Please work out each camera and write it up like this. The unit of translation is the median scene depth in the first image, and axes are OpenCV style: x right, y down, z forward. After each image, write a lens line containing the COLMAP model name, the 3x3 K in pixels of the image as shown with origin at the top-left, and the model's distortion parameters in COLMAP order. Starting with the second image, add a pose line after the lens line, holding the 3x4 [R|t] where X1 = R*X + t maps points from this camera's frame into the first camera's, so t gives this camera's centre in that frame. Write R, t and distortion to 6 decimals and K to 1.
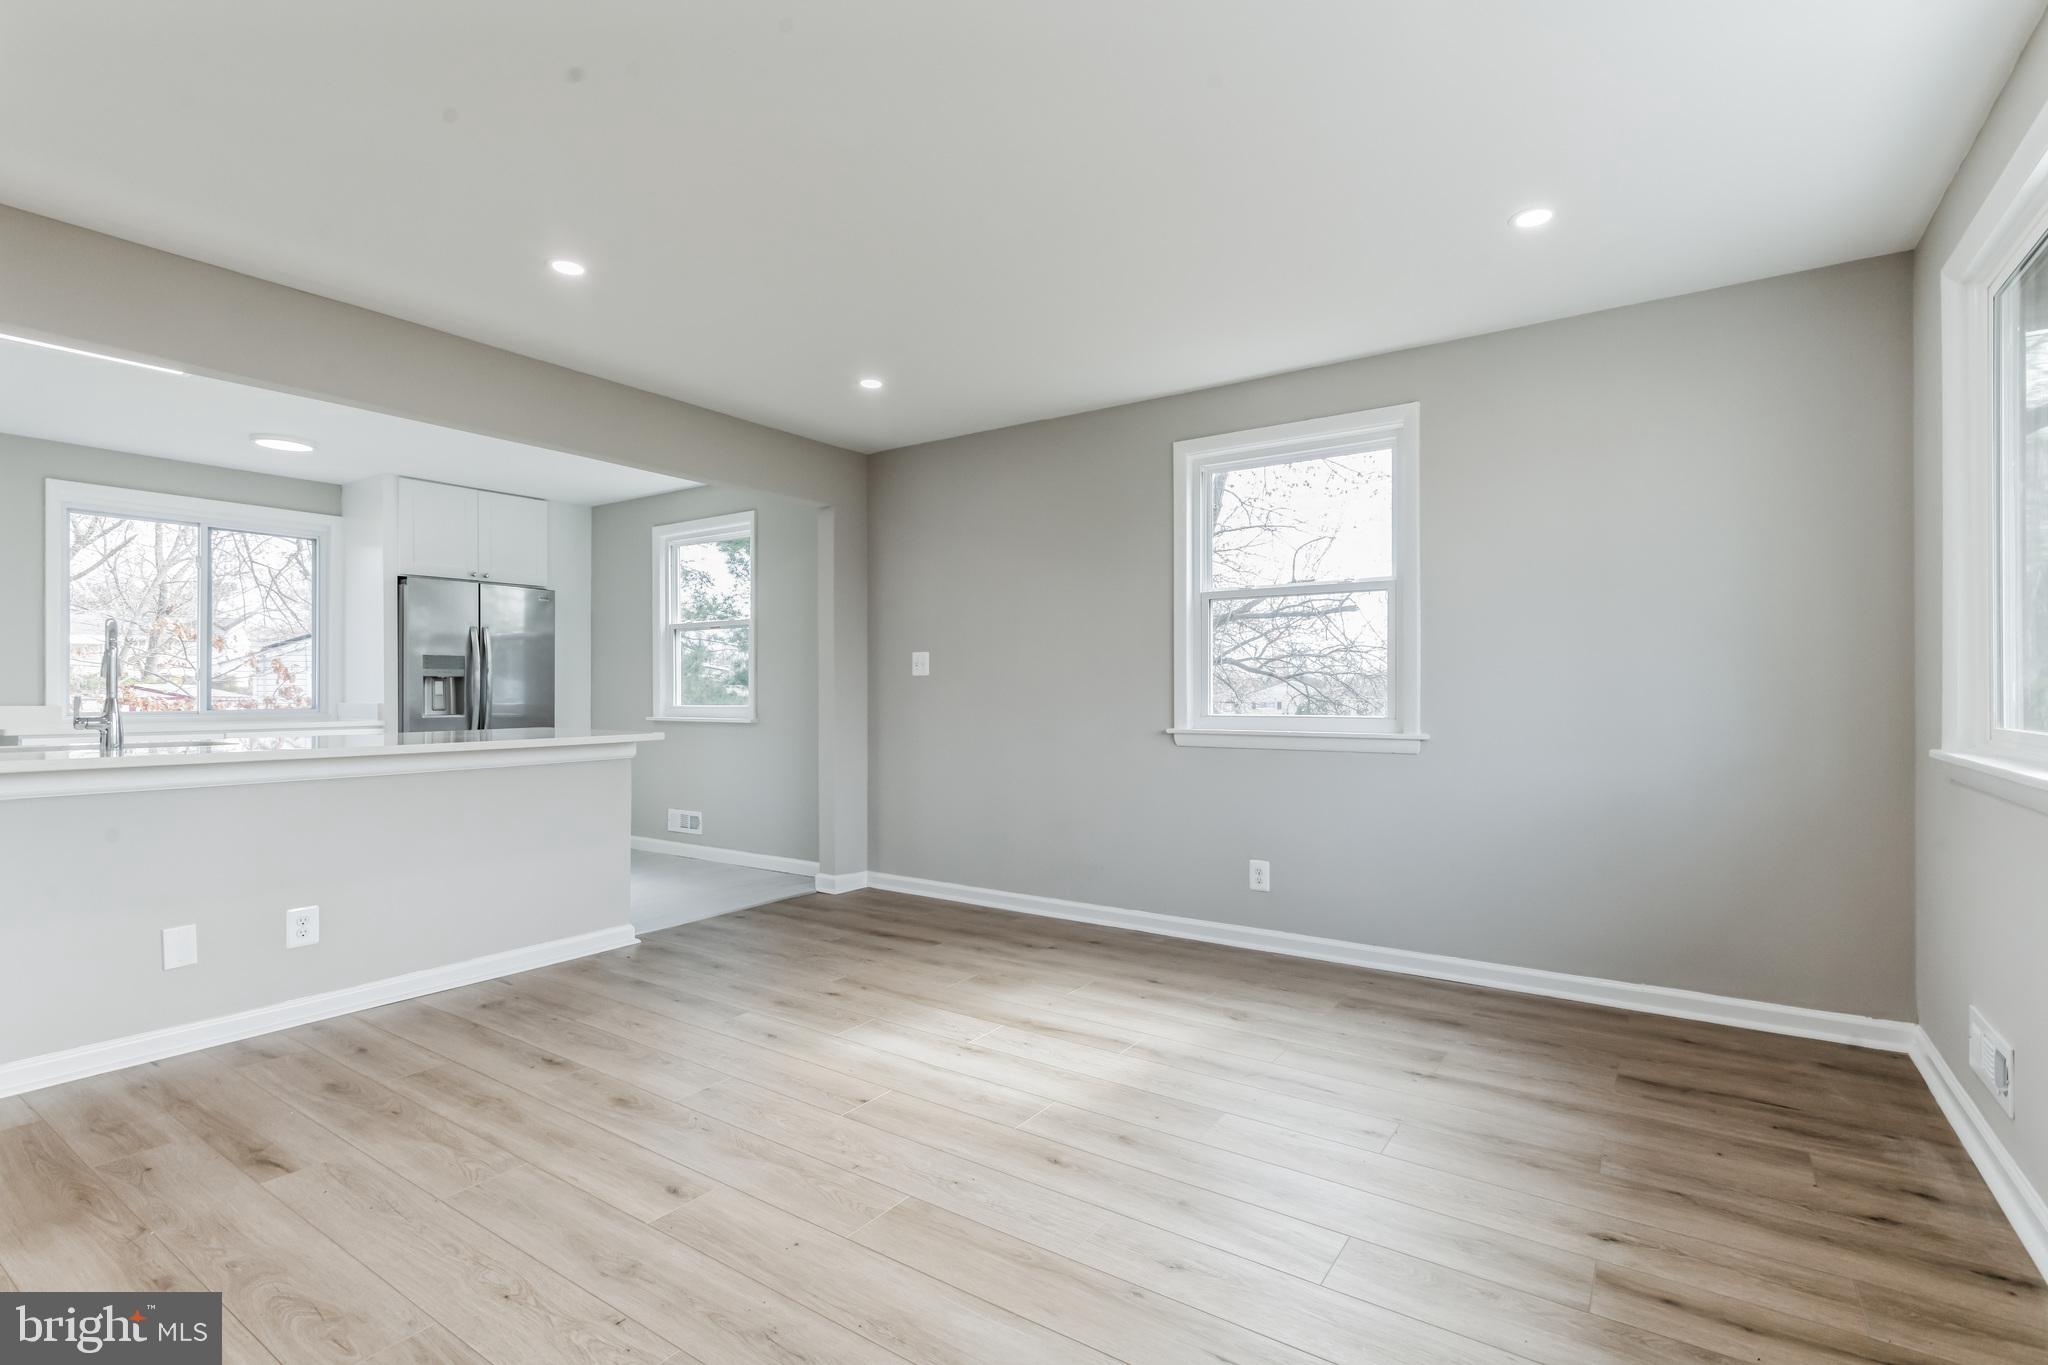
lens RADIAL K [[960.4, 0, 1033.4], [0, 960.4, 687.0], [0, 0, 1]] dist [0.016735, -0.006938]
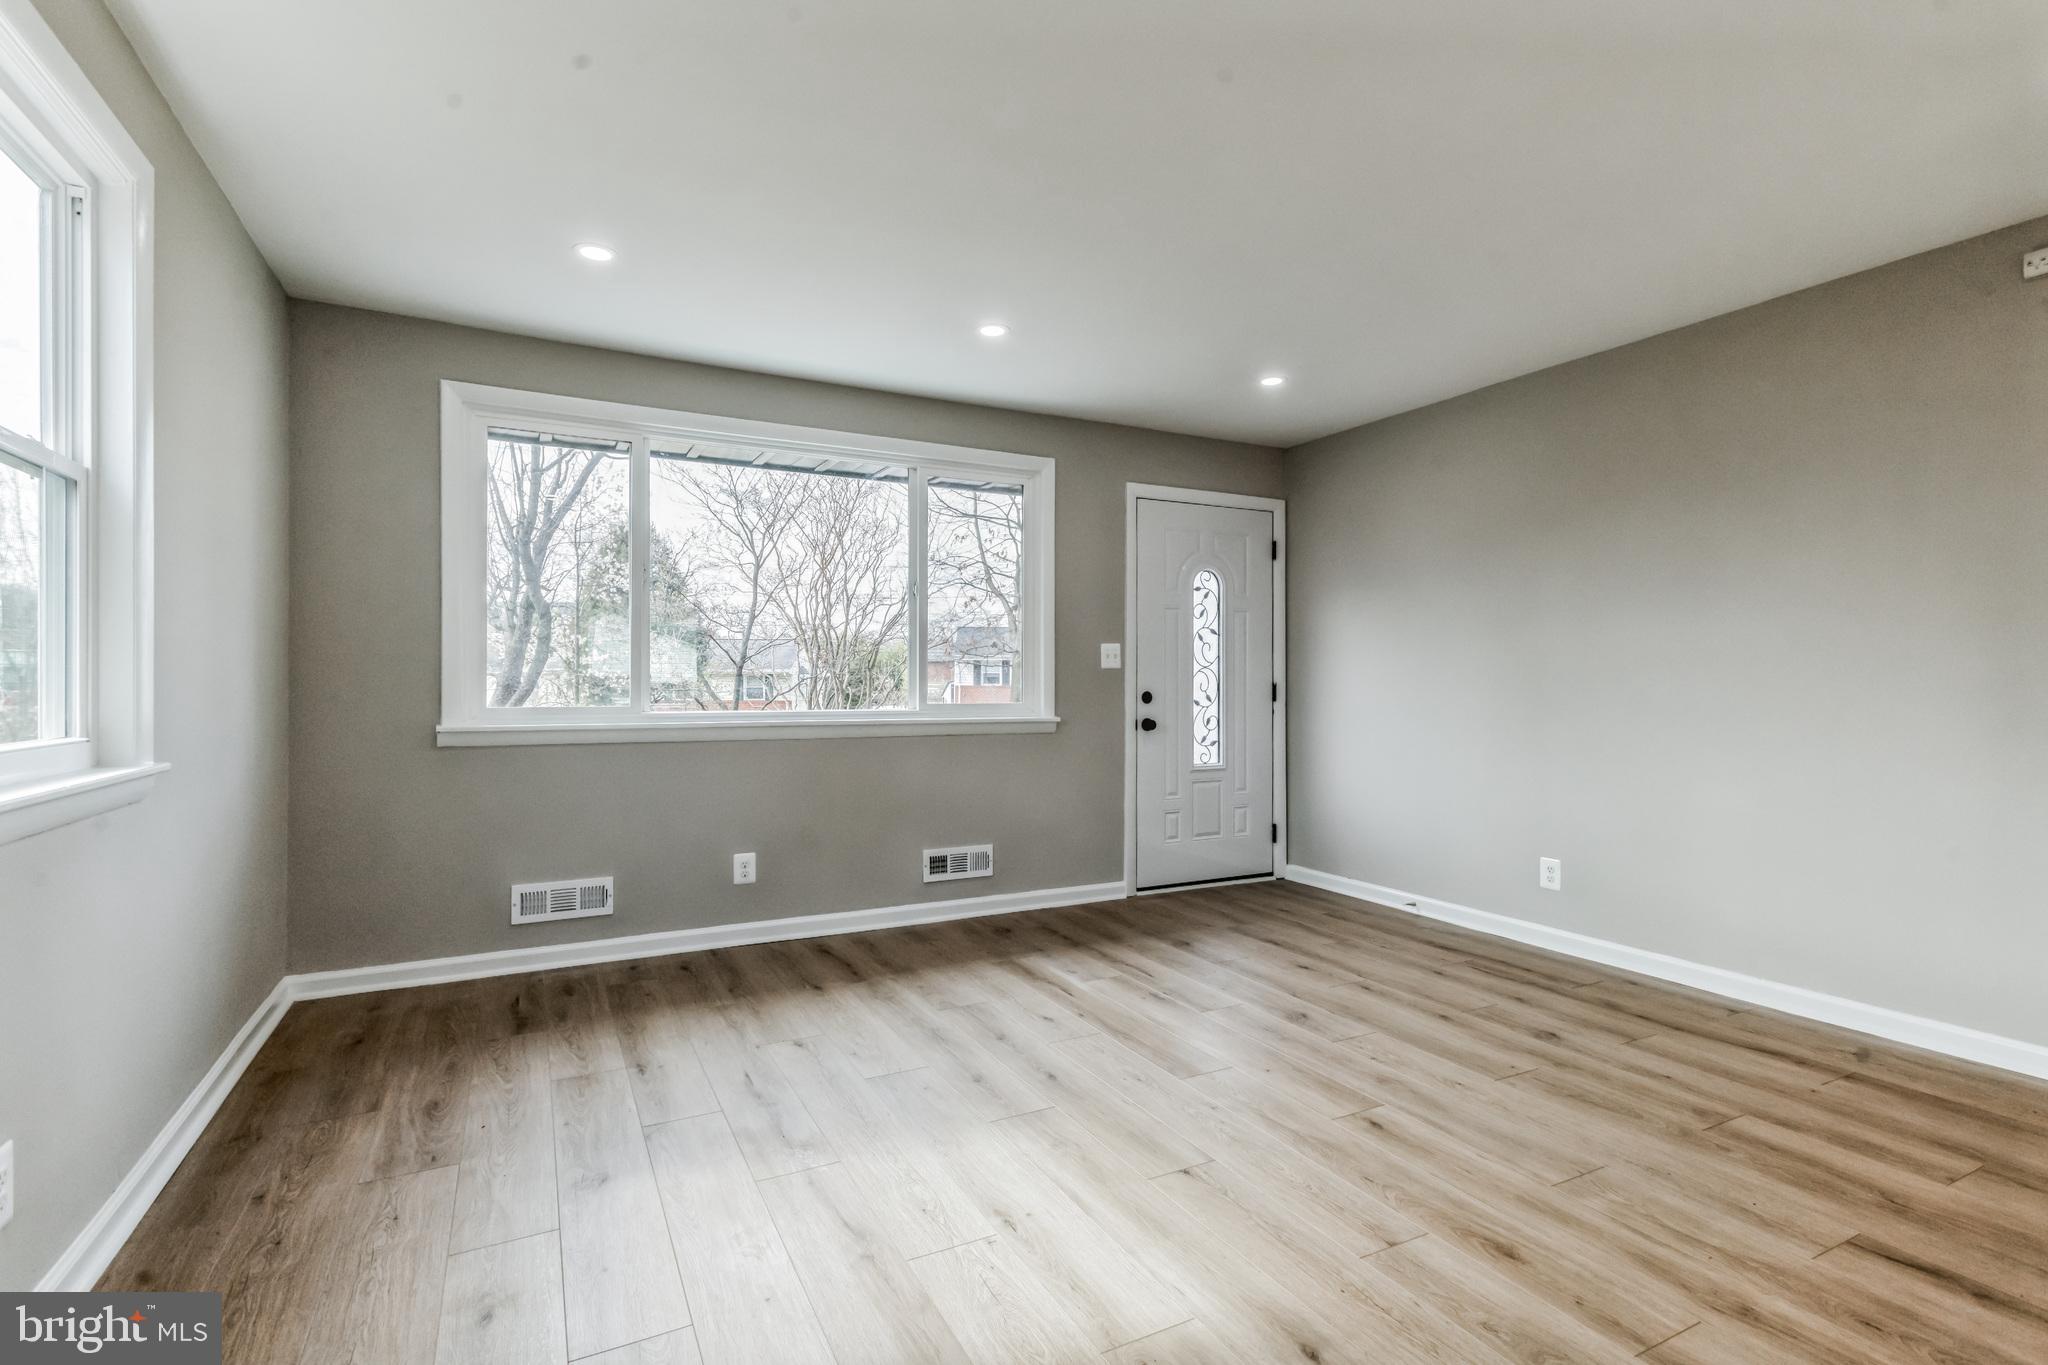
lens RADIAL K [[960.4, 0, 1033.4], [0, 960.4, 687.0], [0, 0, 1]] dist [0.016735, -0.006938]
pose [[-0.882698, -0.002786, 0.469933, -0.306149], [-0.002181, 0.999996, 0.001831, 0.003313], [-0.469936, 0.000591, -0.882700, 1.220639]]
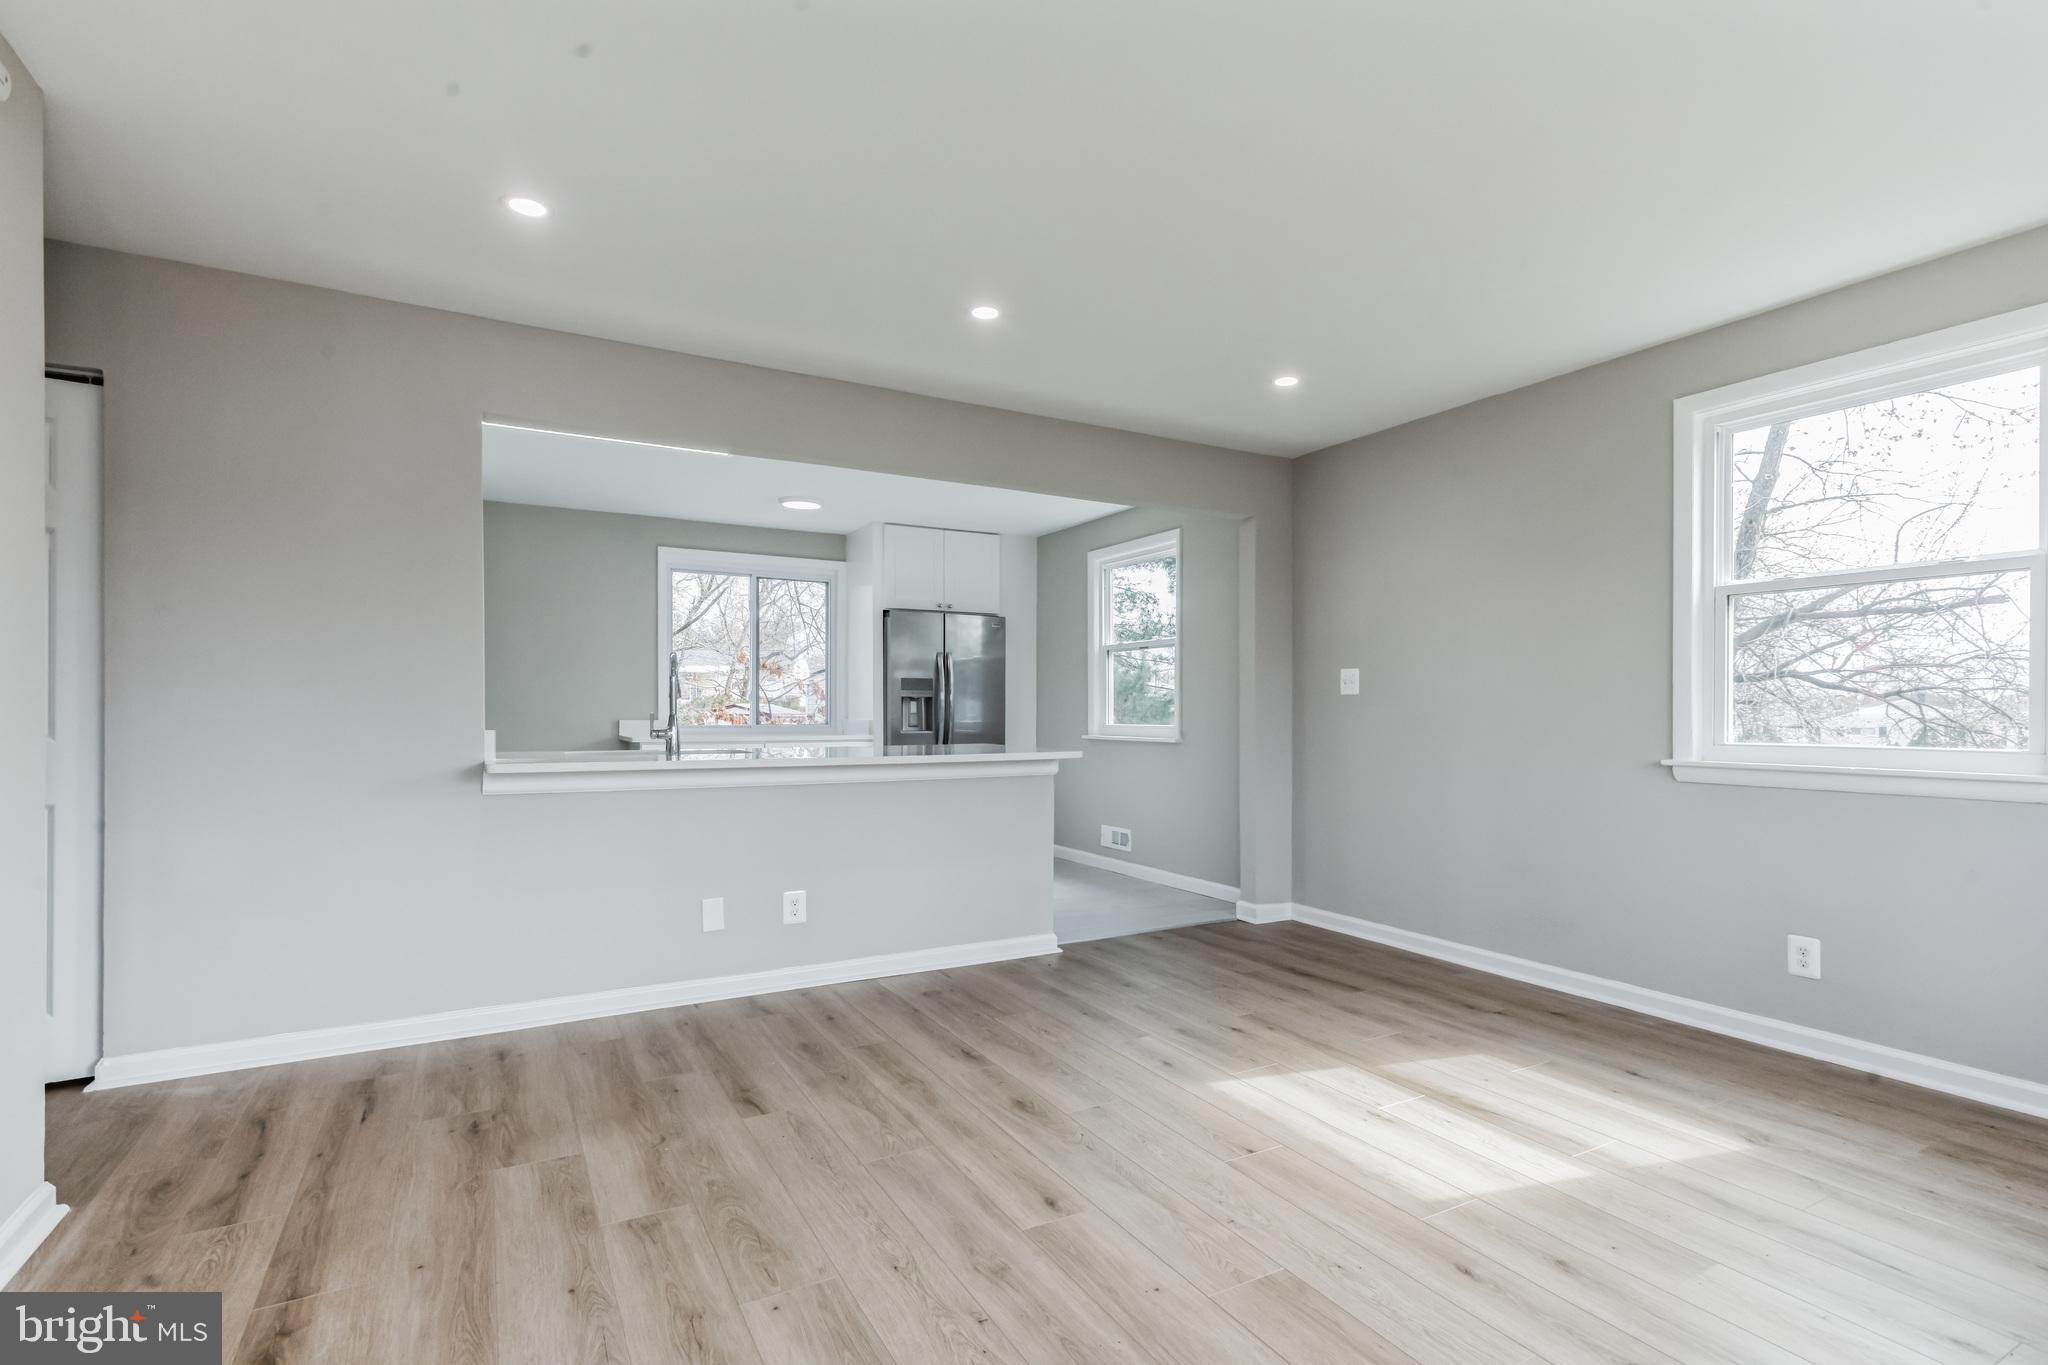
lens RADIAL K [[985.6, 0, 1036.1], [0, 985.6, 711.5], [0, 0, 1]] dist [0.018062, -0.007604]
pose [[0.897513, 0.003804, -0.440971, 0.039227], [-0.001667, 0.999985, 0.005232, -0.000240], [0.440985, -0.003961, 0.897506, 0.034344]]
